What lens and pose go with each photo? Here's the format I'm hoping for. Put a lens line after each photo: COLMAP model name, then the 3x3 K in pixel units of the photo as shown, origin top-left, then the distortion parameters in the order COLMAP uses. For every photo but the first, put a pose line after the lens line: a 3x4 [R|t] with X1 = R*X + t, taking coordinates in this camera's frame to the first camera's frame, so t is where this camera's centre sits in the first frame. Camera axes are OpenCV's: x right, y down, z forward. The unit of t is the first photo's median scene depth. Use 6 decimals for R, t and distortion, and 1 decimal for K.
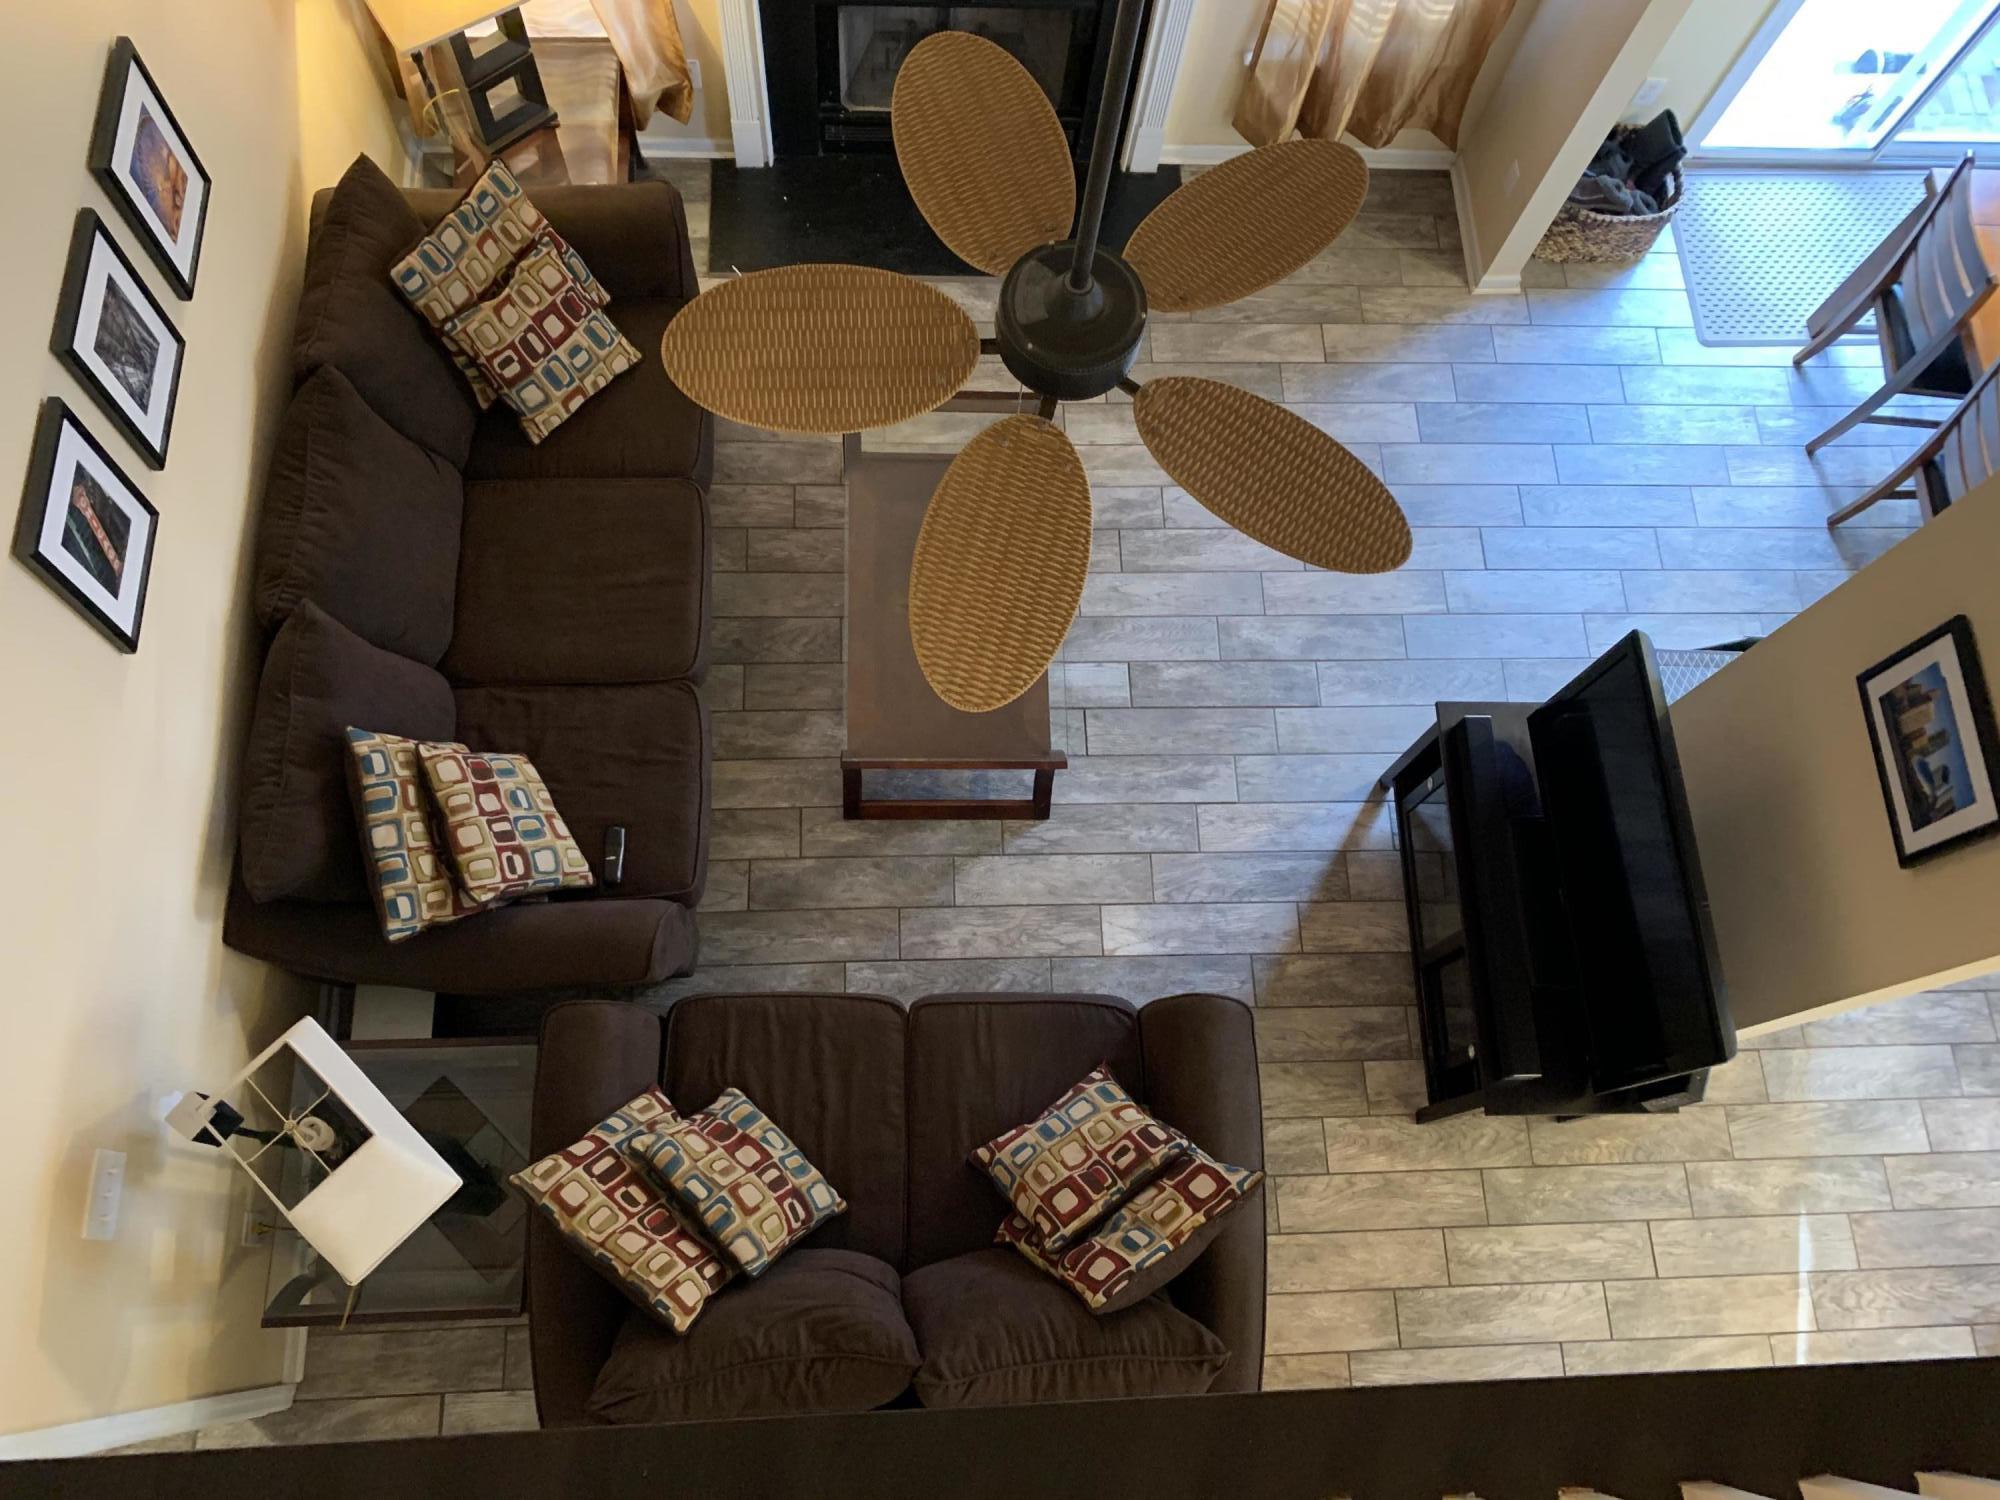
lens RADIAL K [[1512.6, 0, 998.9], [0, 1512.6, 723.8], [0, 0, 1]] dist [0.029306, -0.027048]
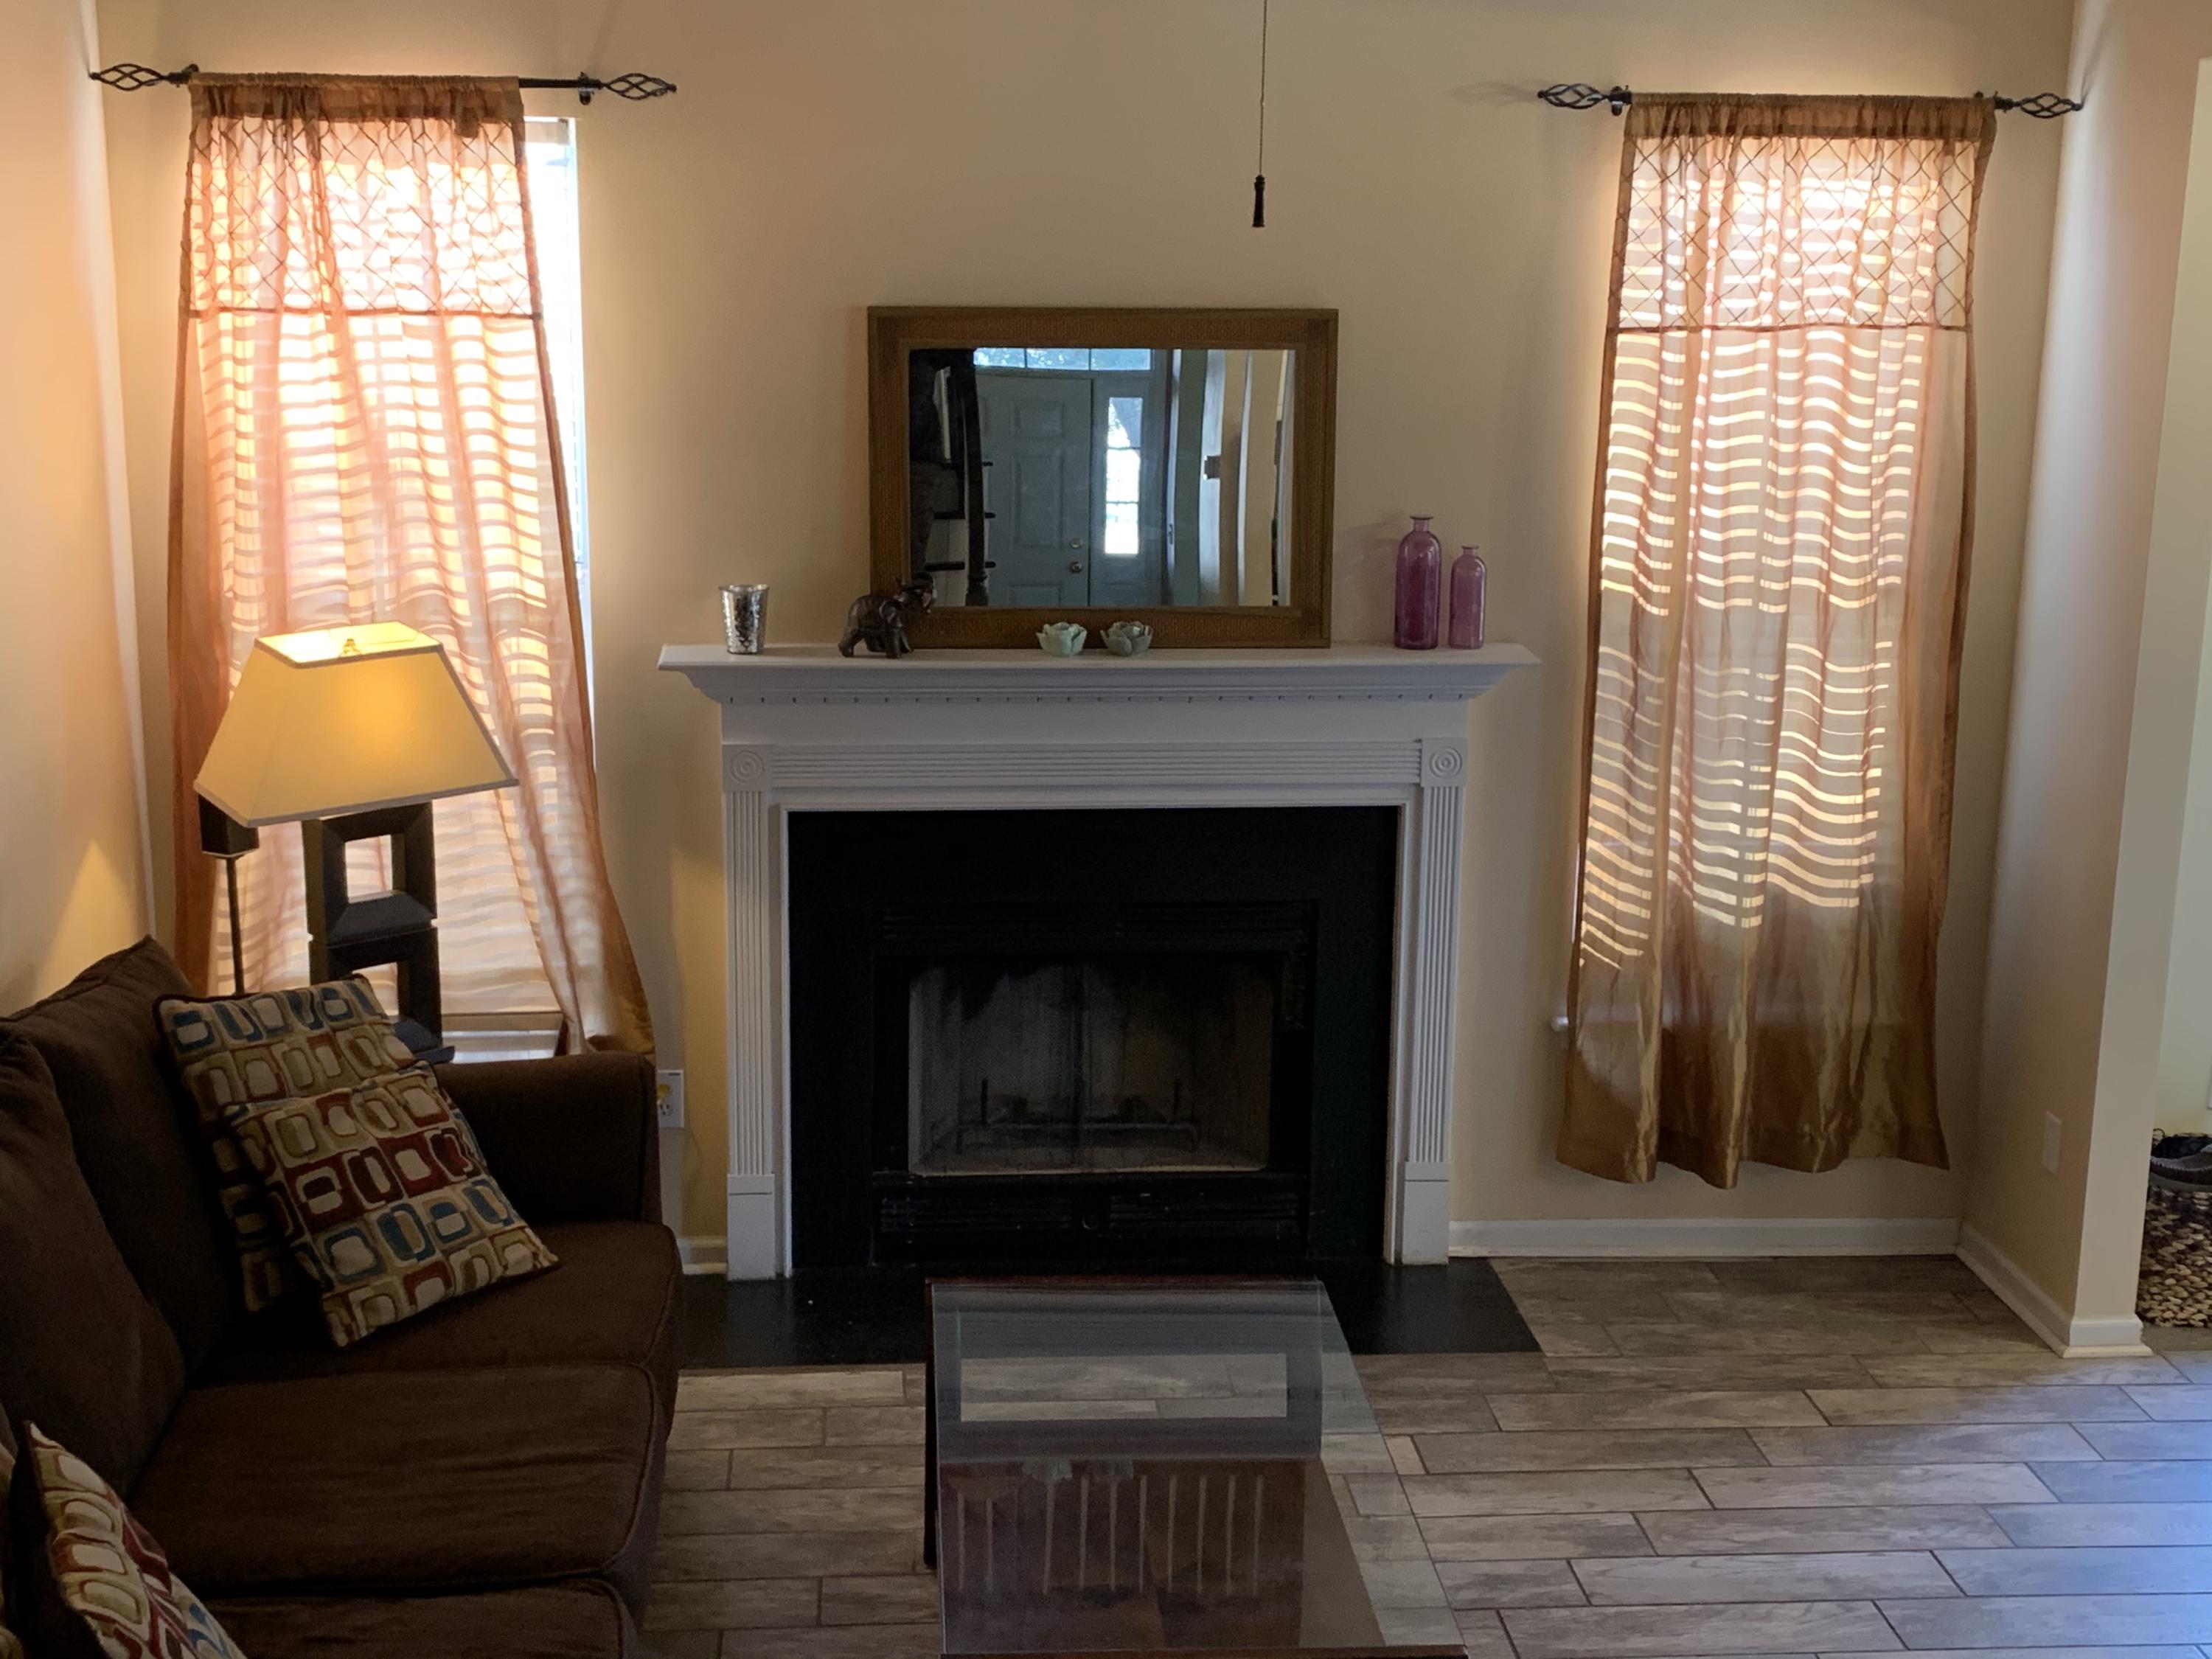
lens RADIAL K [[2794.5, 0, 1106.6], [0, 2794.5, 793.6], [0, 0, 1]] dist [0.261948, -0.820688]
pose [[0.996668, -0.073686, 0.034974, -0.063707], [0.068704, 0.527306, -0.846893, 0.558388], [0.043962, 0.846474, 0.530611, 0.334362]]
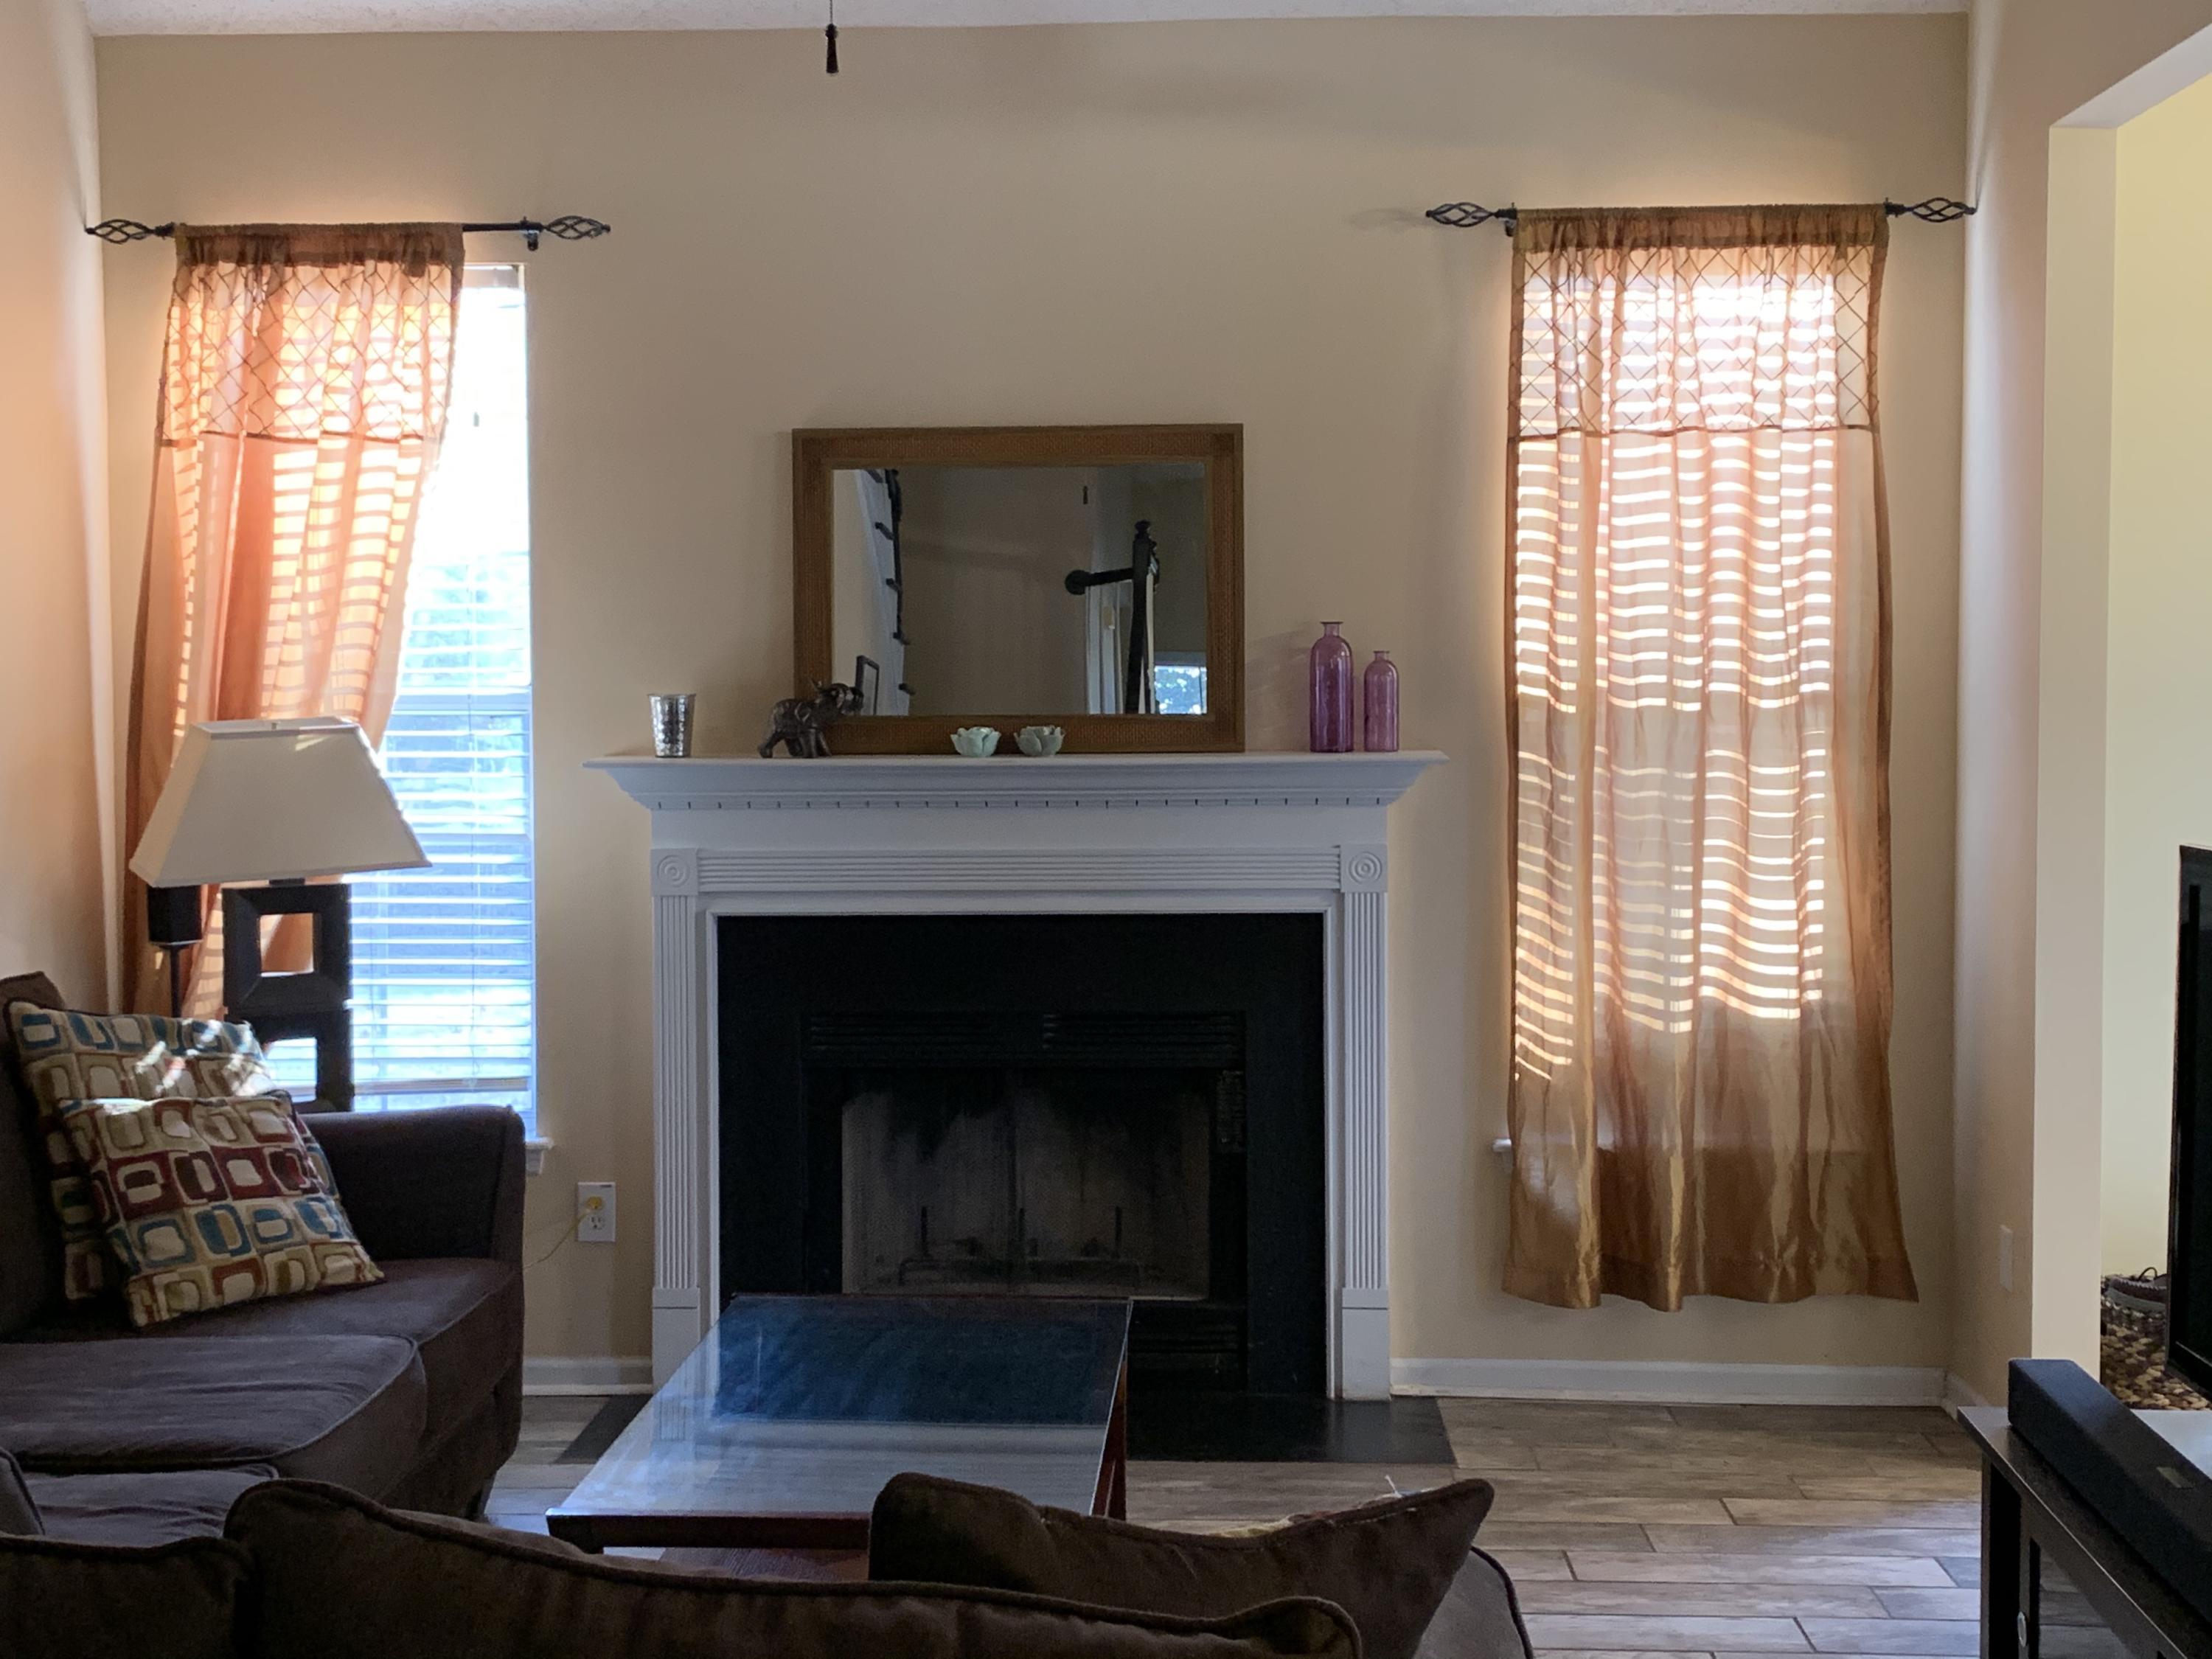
lens RADIAL K [[2794.5, 0, 1106.6], [0, 2794.5, 793.6], [0, 0, 1]] dist [0.261948, -0.820688]
pose [[0.993475, -0.080474, -0.080820, 0.126541], [-0.045173, 0.373033, -0.926718, 0.654503], [0.104725, 0.924321, 0.366964, 0.497372]]
